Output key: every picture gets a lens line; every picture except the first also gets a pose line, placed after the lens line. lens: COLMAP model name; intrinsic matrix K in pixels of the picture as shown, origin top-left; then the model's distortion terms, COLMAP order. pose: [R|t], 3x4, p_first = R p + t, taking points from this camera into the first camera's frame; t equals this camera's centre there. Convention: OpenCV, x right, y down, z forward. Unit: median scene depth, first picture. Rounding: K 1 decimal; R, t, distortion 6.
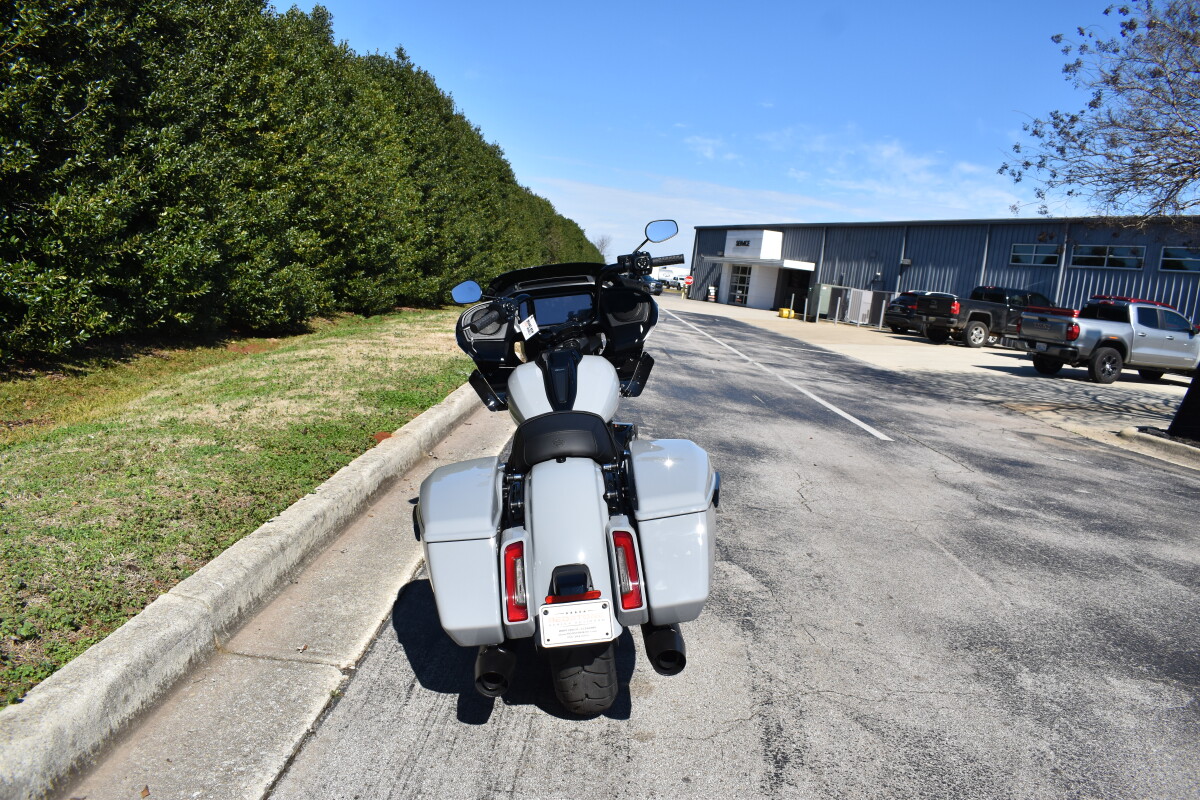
lens RADIAL K [[935.1, 0, 604.3], [0, 935.1, 408.5], [0, 0, 1]] dist [-0.103781, 0.019693]
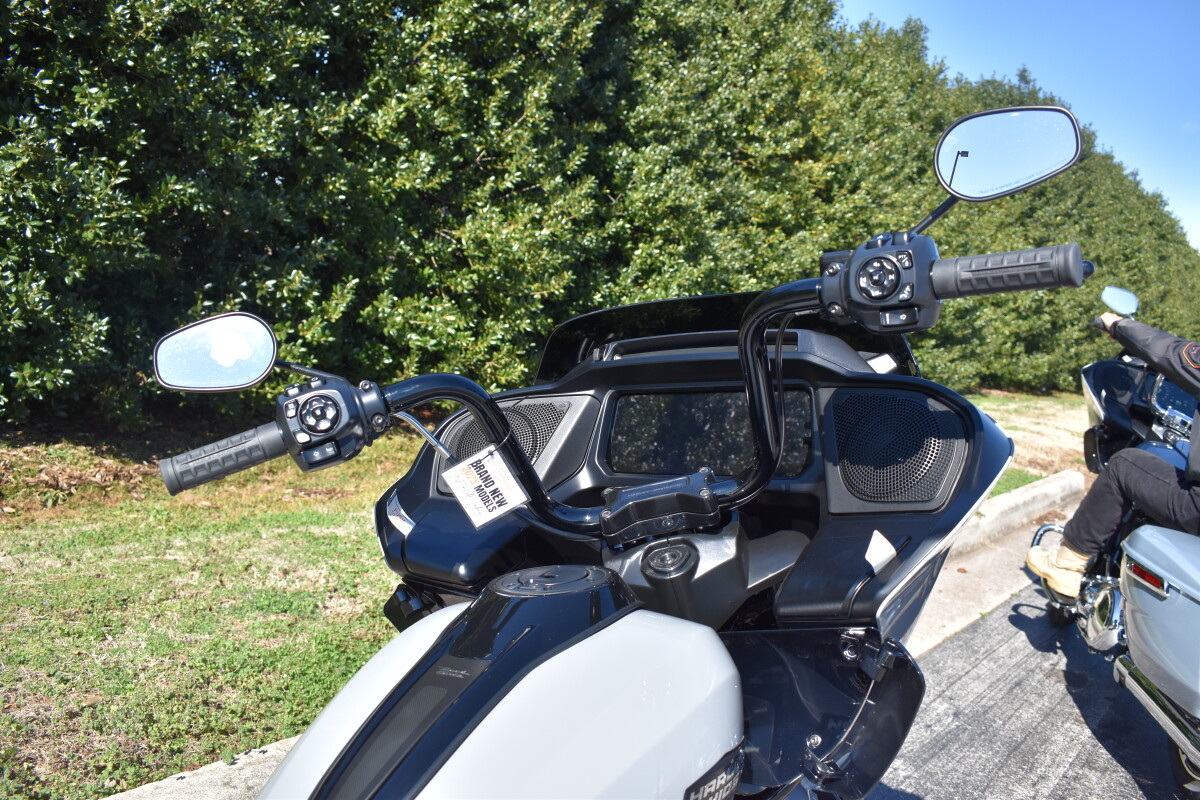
lens RADIAL K [[1031.9, 0, 603.8], [0, 1031.9, 405.1], [0, 0, 1]] dist [-0.089356, 0.011978]
pose [[0.808982, 0.083804, -0.581830, 0.035035], [-0.133156, 0.990183, -0.042520, -0.026306], [0.572554, 0.111872, 0.812199, 0.191020]]
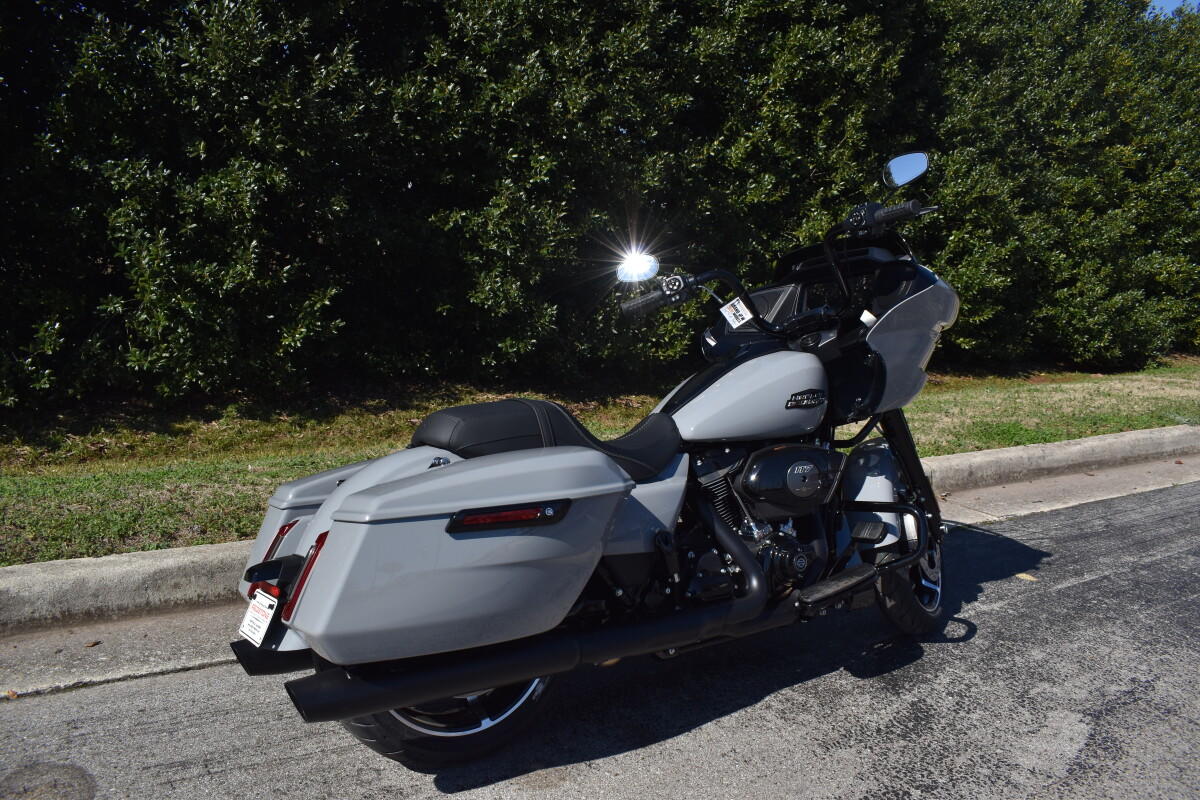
lens RADIAL K [[935.1, 0, 598.1], [0, 935.1, 408.7], [0, 0, 1]] dist [-0.103781, 0.019693]
pose [[0.531677, 0.074198, -0.843691, 0.132661], [-0.112900, 0.993474, 0.016224, -0.001792], [0.839389, 0.086627, 0.536584, 0.124371]]
